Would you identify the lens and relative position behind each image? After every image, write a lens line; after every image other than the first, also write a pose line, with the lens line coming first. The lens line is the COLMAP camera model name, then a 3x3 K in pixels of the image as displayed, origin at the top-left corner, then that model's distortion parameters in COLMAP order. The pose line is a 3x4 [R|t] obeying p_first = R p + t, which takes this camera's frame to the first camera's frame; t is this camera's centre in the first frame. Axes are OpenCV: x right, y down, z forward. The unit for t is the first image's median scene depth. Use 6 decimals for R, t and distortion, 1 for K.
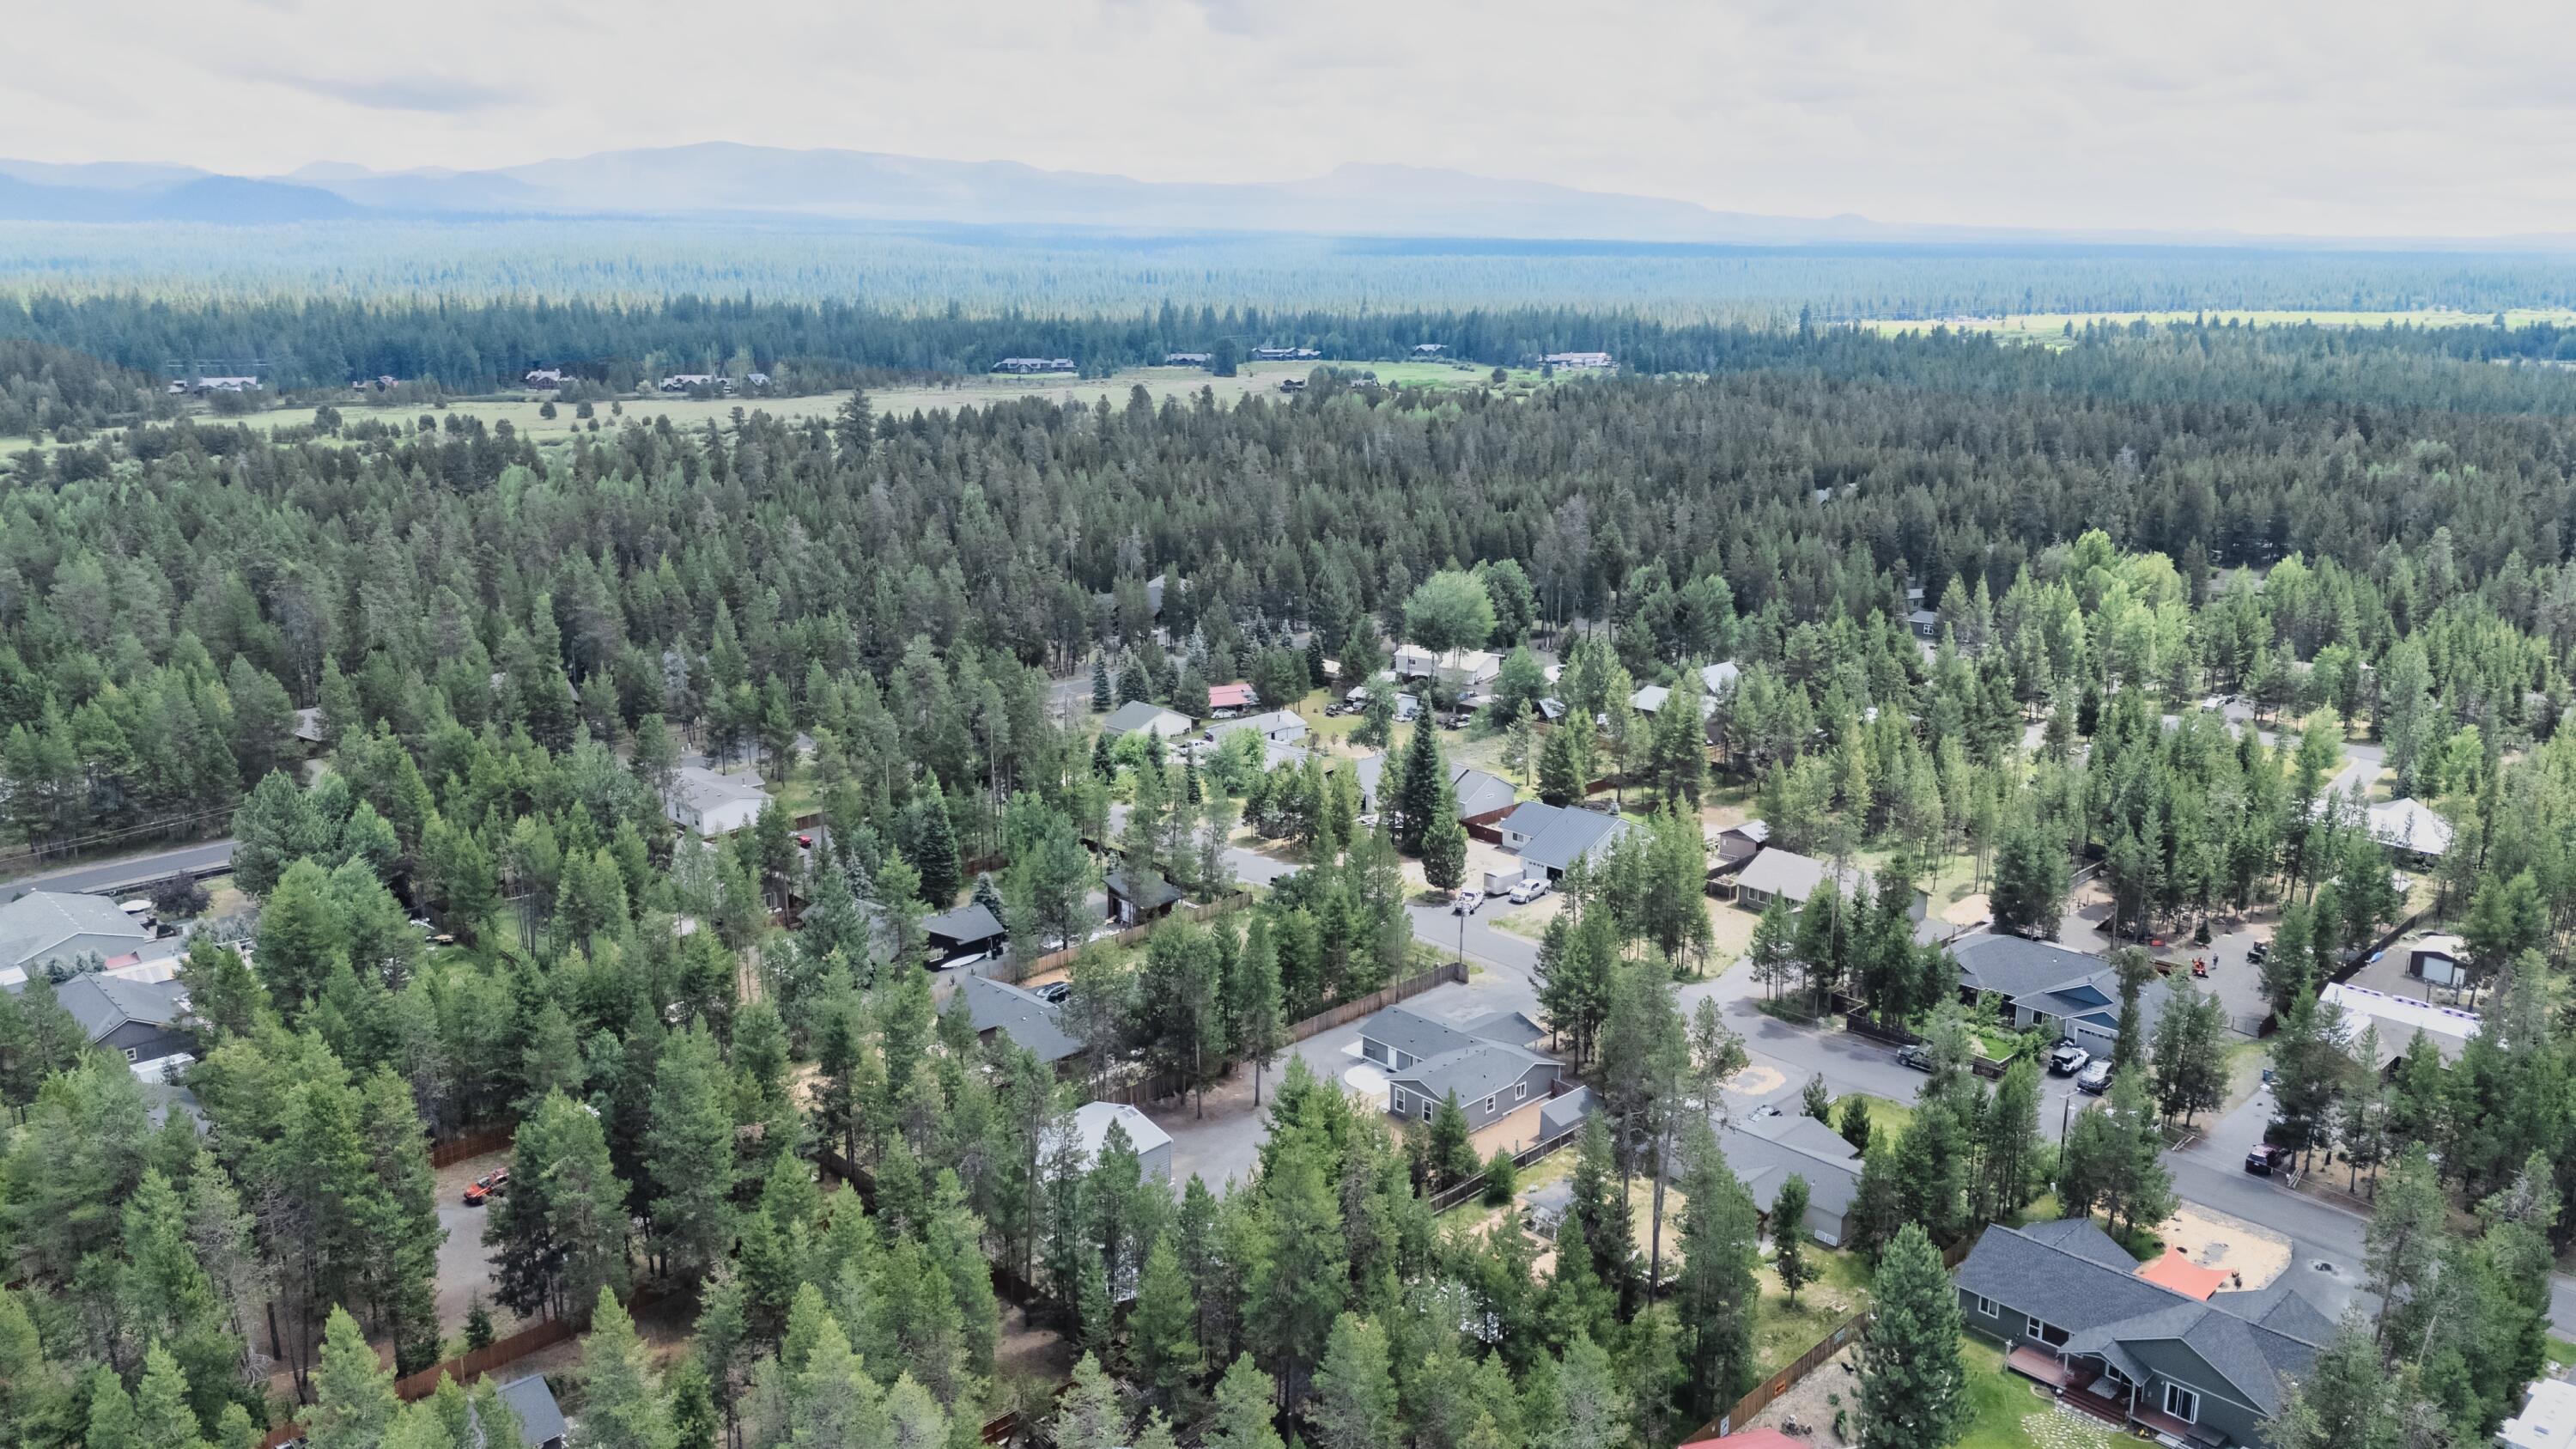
lens RADIAL K [[1847.7, 0, 1281.7], [0, 1847.7, 682.0], [0, 0, 1]] dist [0.109415, -0.142932]
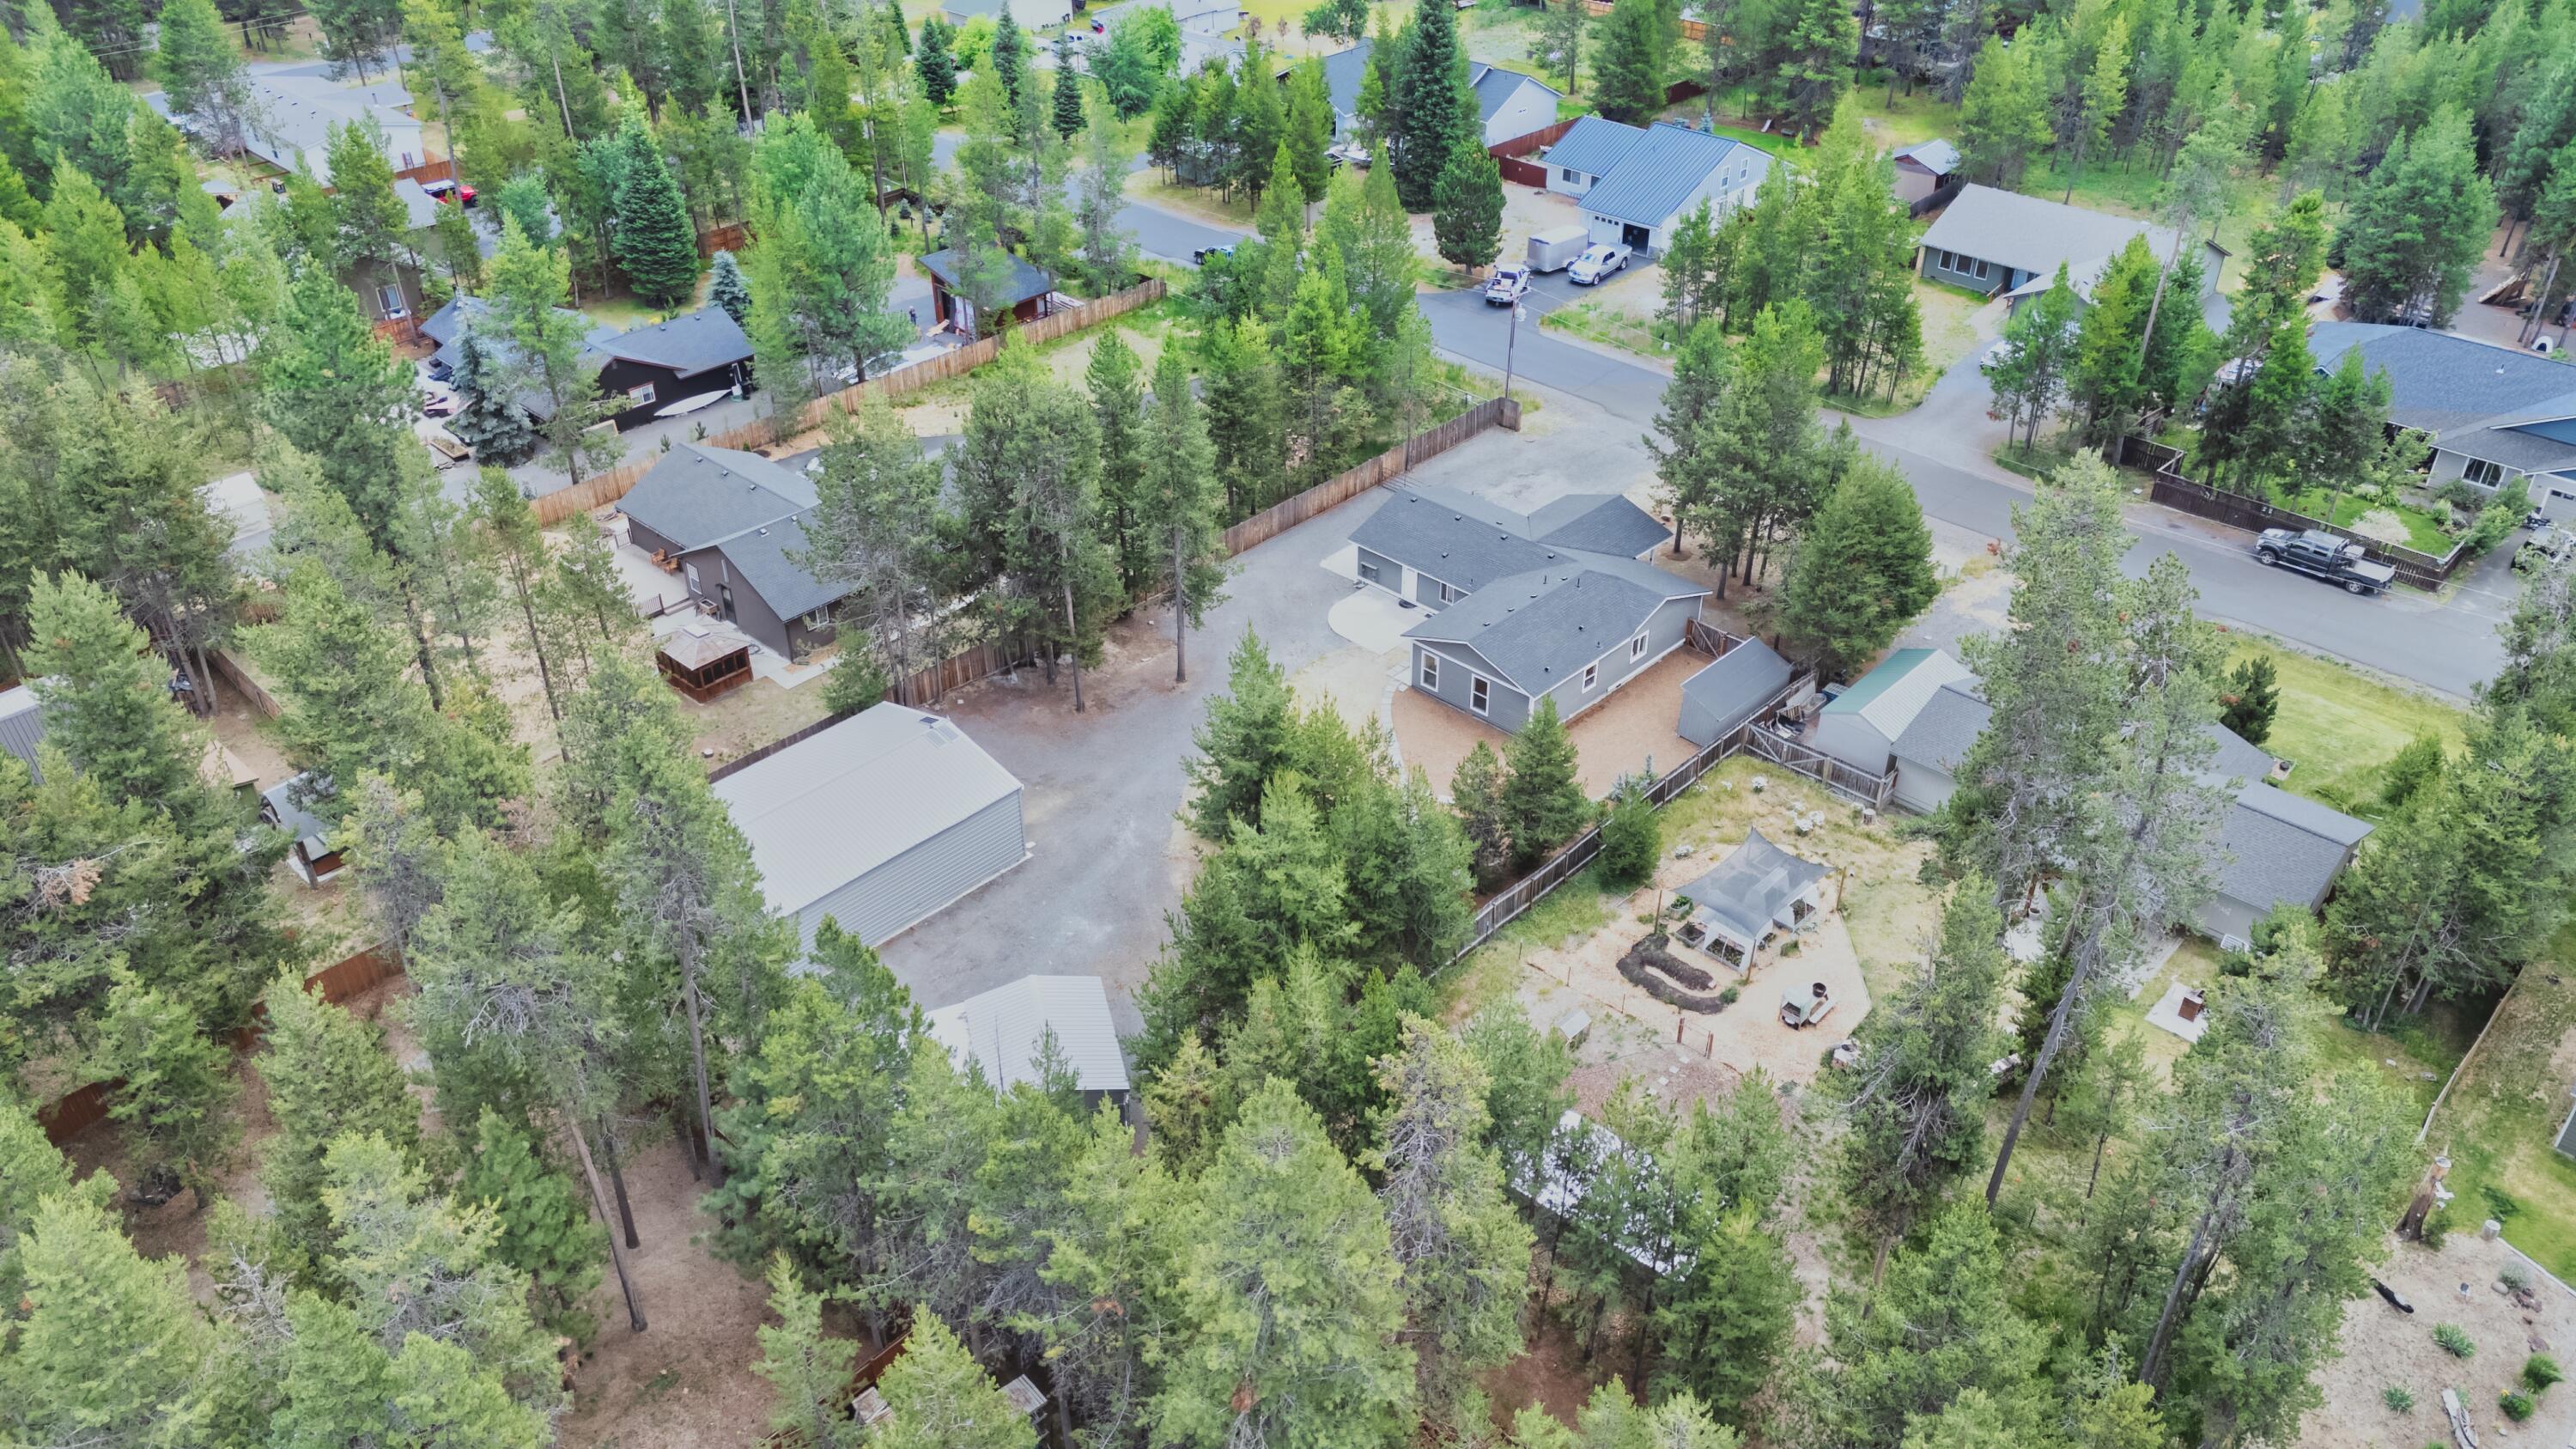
lens RADIAL K [[1847.7, 0, 1281.7], [0, 1847.7, 682.0], [0, 0, 1]] dist [0.109415, -0.142932]
pose [[0.999161, -0.024740, 0.032639, -0.000507], [0.011898, 0.937904, 0.346690, 0.024974], [-0.039190, -0.346011, 0.937412, 0.376833]]
